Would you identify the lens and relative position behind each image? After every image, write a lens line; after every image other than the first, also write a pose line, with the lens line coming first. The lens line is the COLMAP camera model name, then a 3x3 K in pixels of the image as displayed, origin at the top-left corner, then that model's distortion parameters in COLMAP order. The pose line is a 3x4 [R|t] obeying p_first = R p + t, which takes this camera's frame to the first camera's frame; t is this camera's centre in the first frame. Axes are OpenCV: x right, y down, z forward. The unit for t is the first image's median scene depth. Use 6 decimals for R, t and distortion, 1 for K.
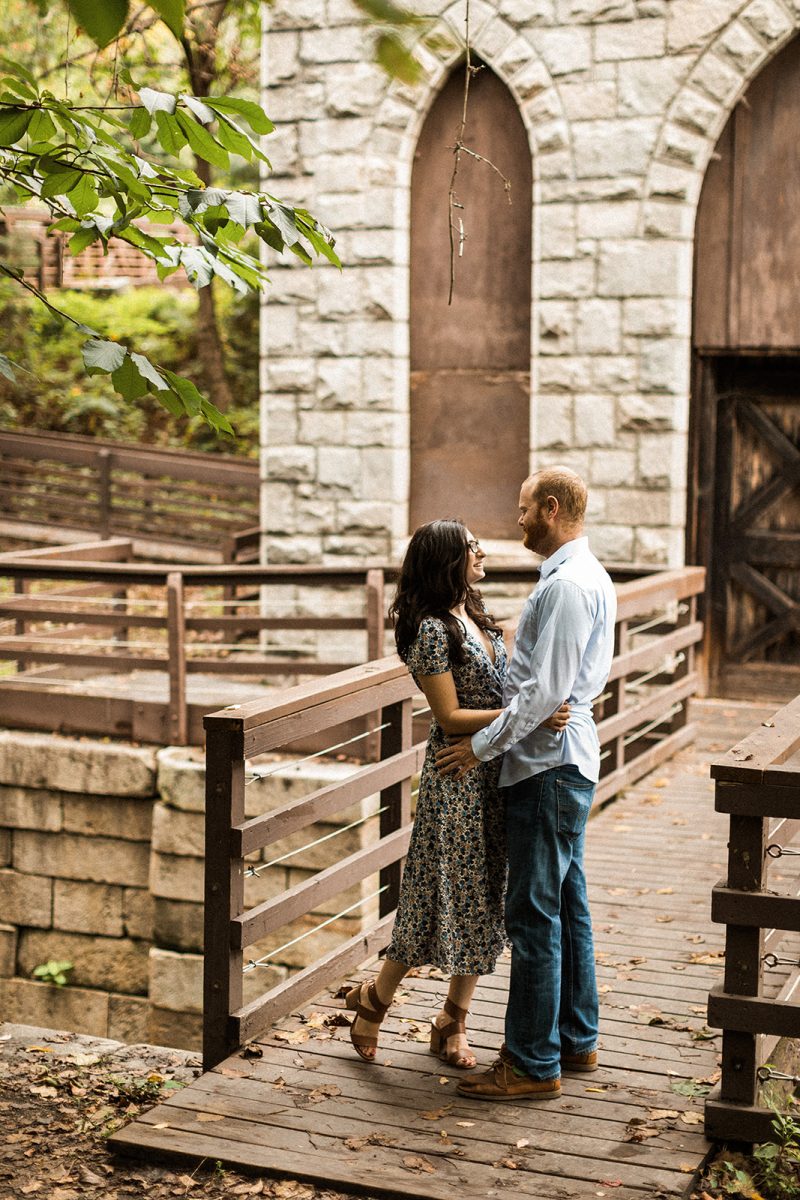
lens RADIAL K [[1953.4, 0, 391.7], [0, 1953.4, 591.7], [0, 0, 1]] dist [0.024442, 0.000000]
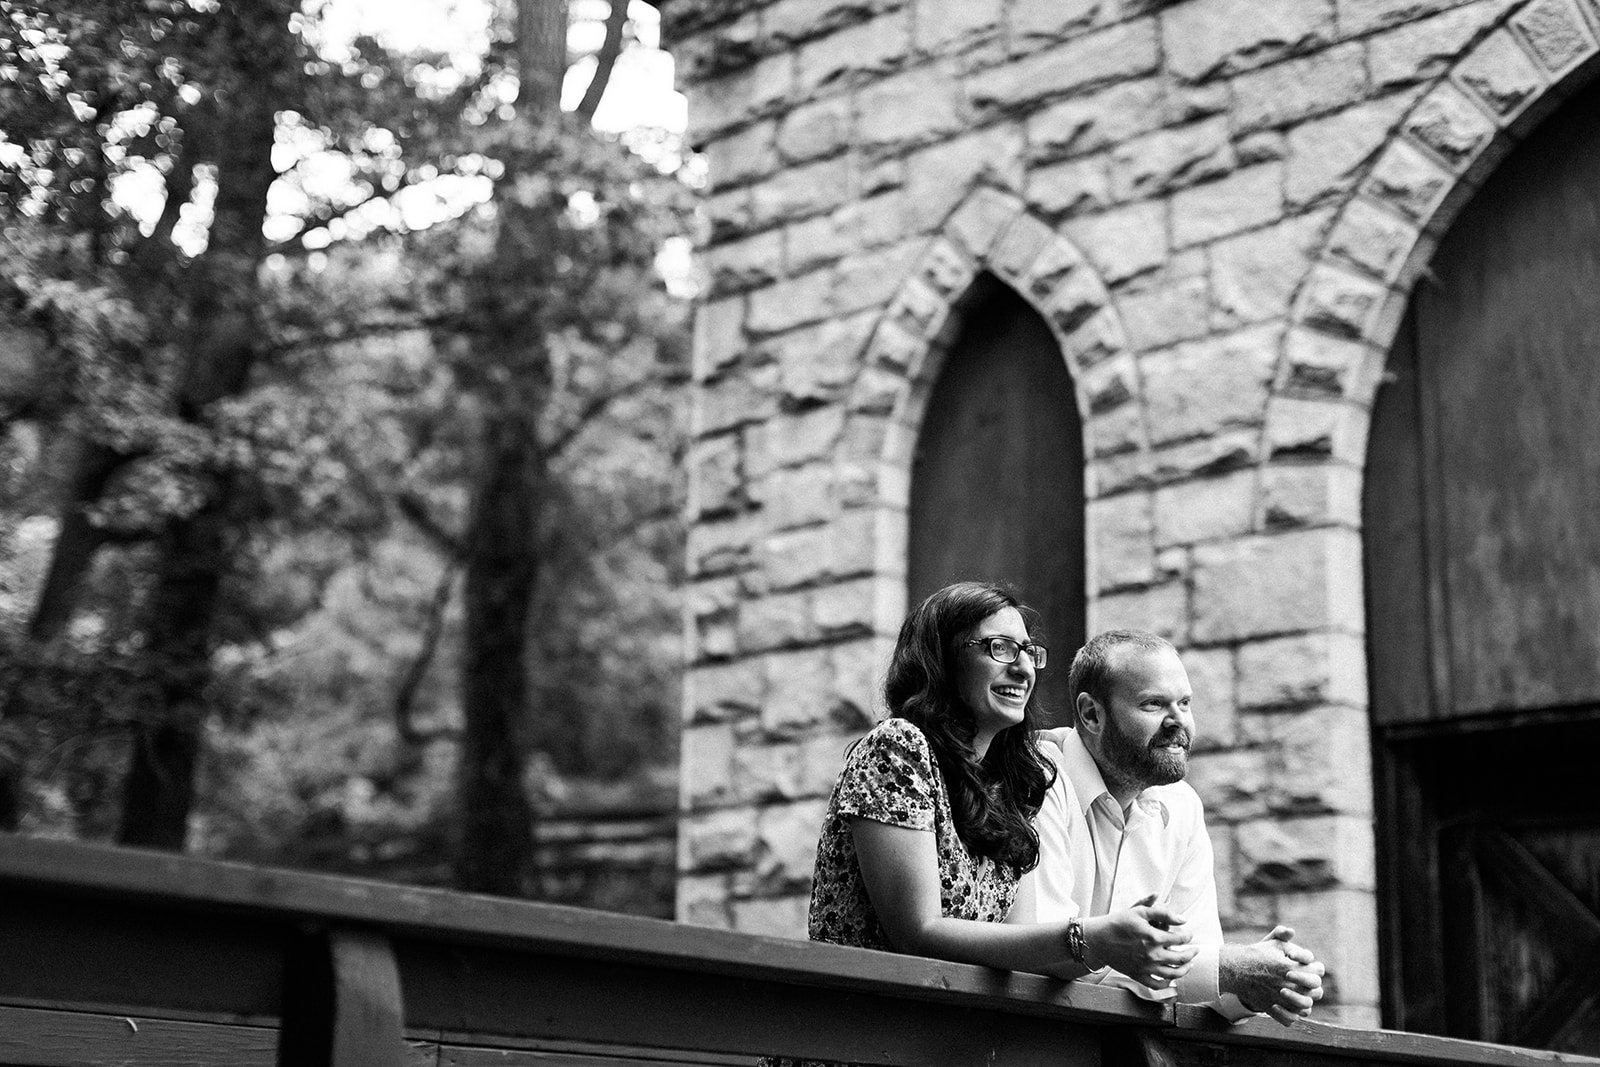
lens RADIAL K [[2484.7, 0, 802.2], [0, 2484.7, 536.2], [0, 0, 1]] dist [0.030837, 0.000000]
pose [[0.952128, -0.066032, -0.298484, 0.209386], [-0.047391, 0.932707, -0.357508, 0.071322], [0.302005, 0.354539, 0.884927, 0.348602]]
